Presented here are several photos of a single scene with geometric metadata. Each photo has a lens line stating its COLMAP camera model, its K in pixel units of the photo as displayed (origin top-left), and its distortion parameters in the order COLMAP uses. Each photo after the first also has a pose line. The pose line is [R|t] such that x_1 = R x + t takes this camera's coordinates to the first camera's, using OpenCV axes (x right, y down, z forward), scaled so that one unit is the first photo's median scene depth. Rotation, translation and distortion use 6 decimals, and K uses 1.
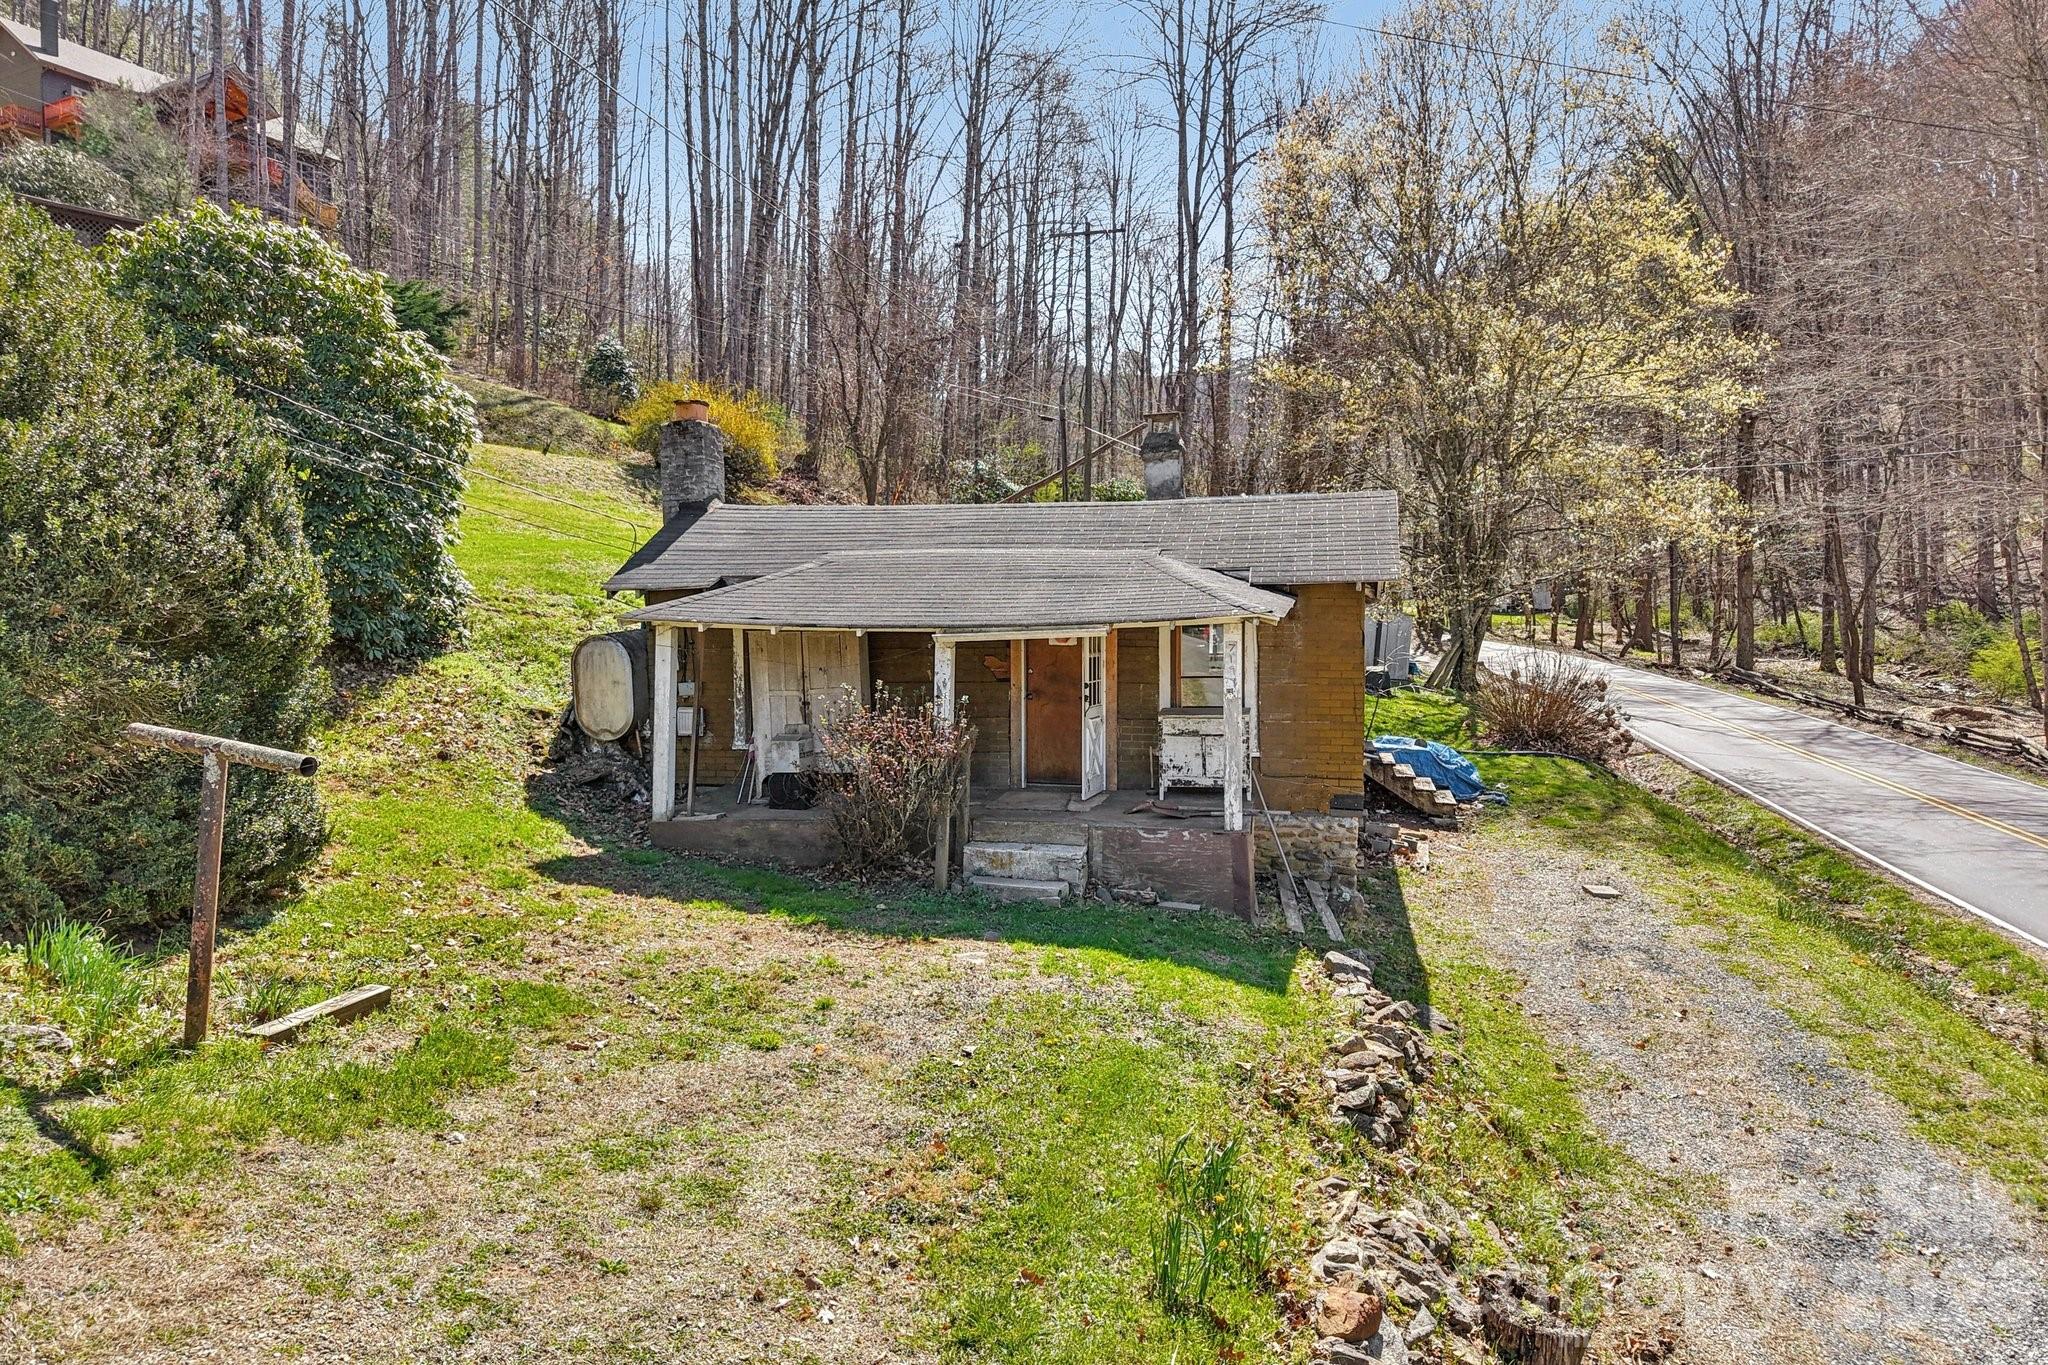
lens RADIAL K [[1410.1, 0, 1024.0], [0, 1410.1, 682.5], [0, 0, 1]] dist [-0.001152, 0.006343]
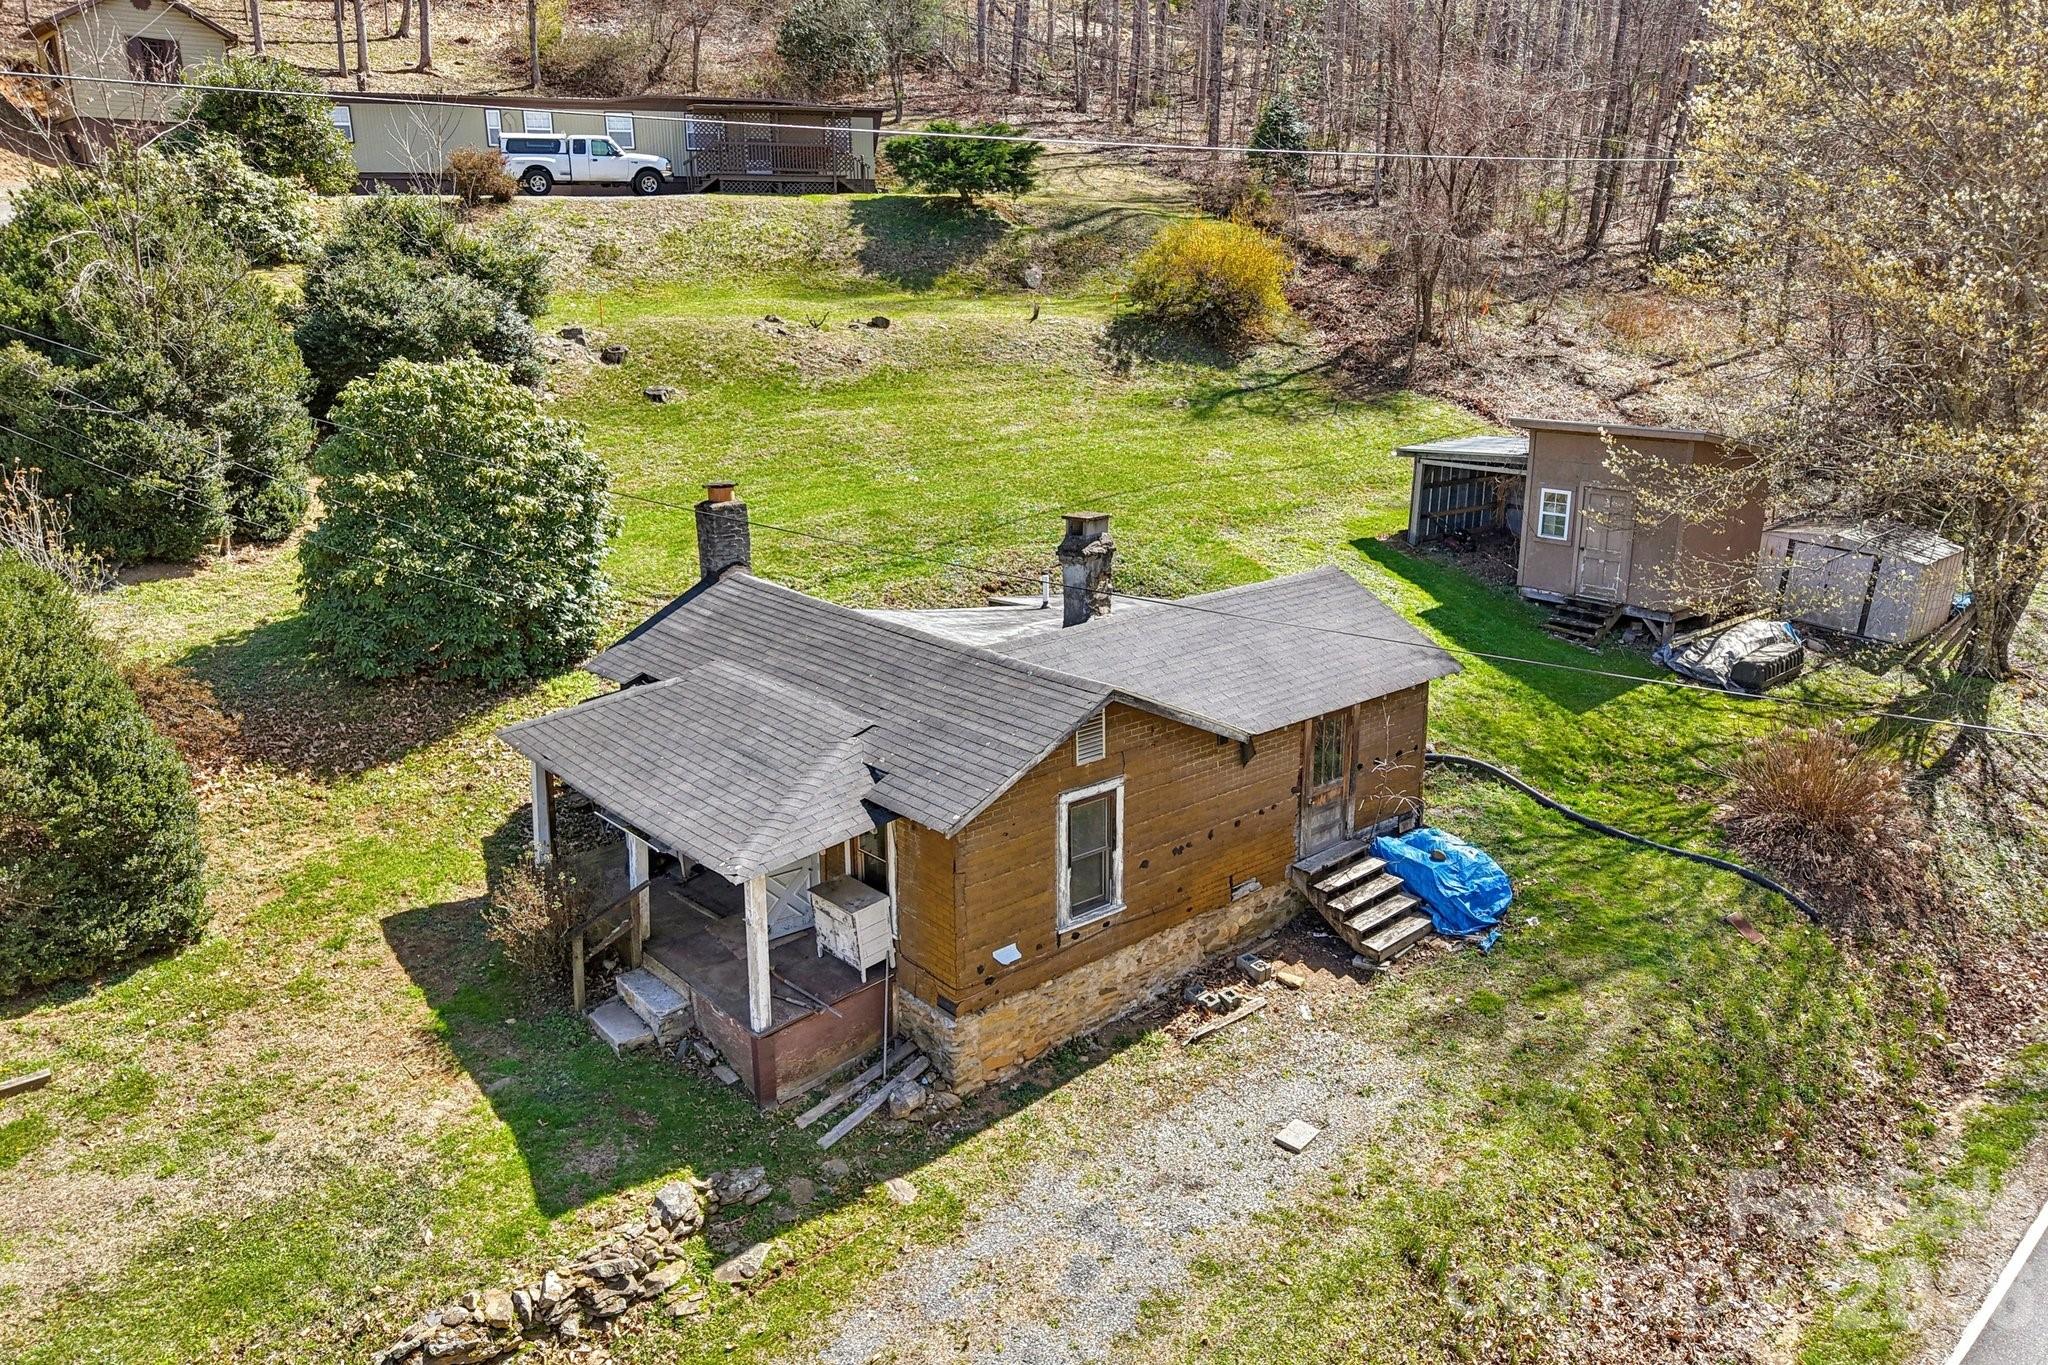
lens RADIAL K [[1434.4, 0, 1024.0], [0, 1434.4, 682.5], [0, 0, 1]] dist [0.000537, -0.002089]
pose [[0.792758, 0.161624, -0.587718, 0.856870], [-0.010193, 0.967585, 0.252340, -0.418522], [0.609452, -0.194054, 0.768708, 0.236618]]
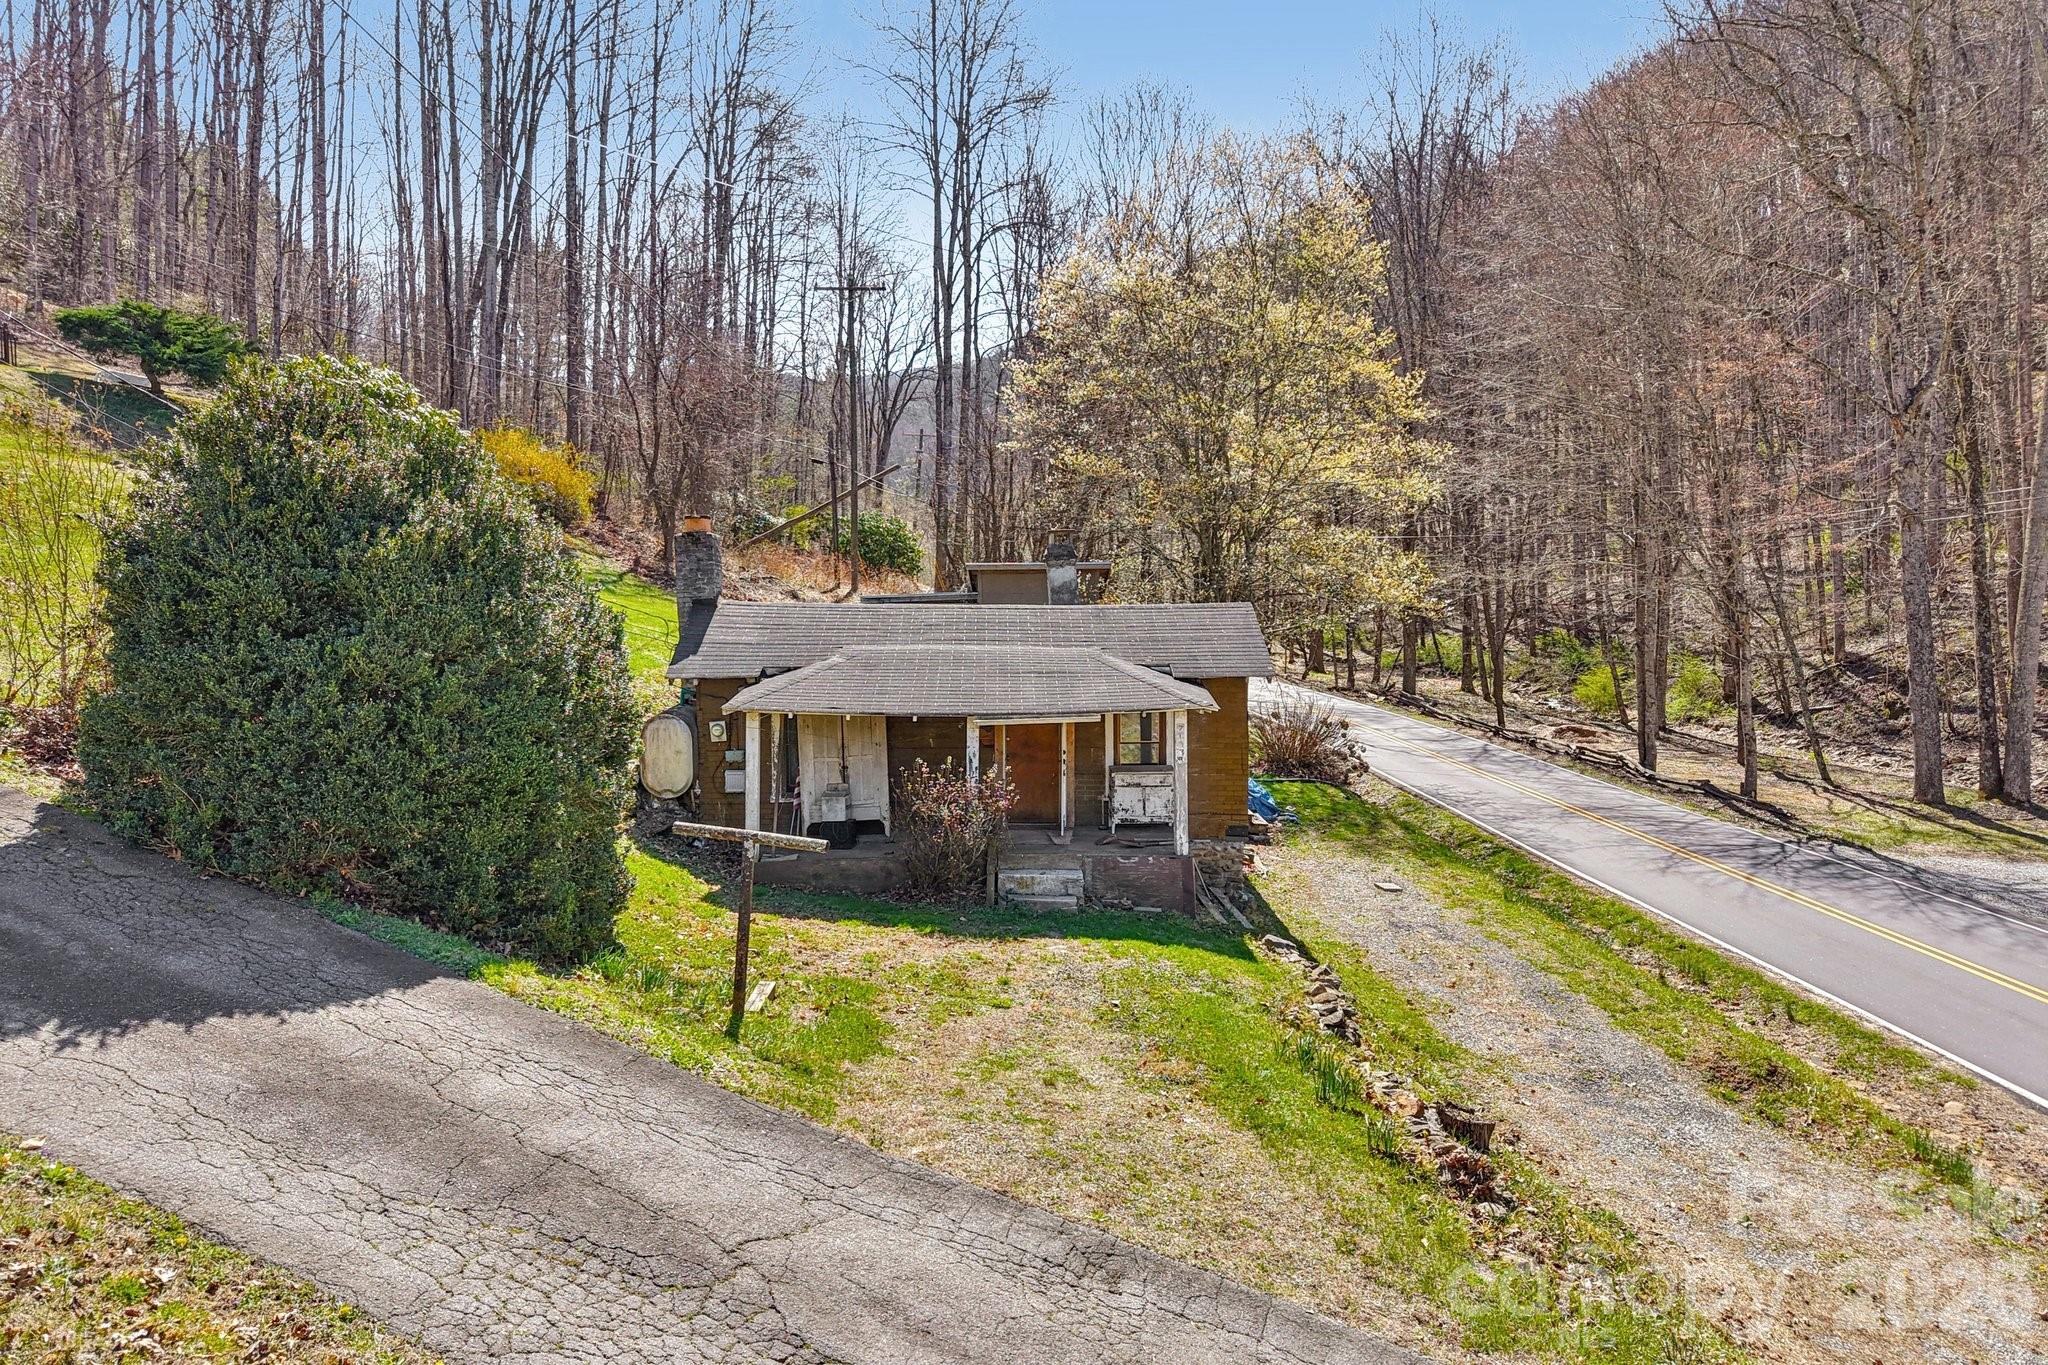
lens RADIAL K [[1416.7, 0, 1049.7], [0, 1416.7, 683.4], [0, 0, 1]] dist [0.007781, -0.006323]
pose [[0.969243, -0.003700, 0.246078, -0.295450], [0.004538, 0.999986, -0.002837, -0.058792], [-0.246064, 0.003866, 0.969246, -0.322819]]
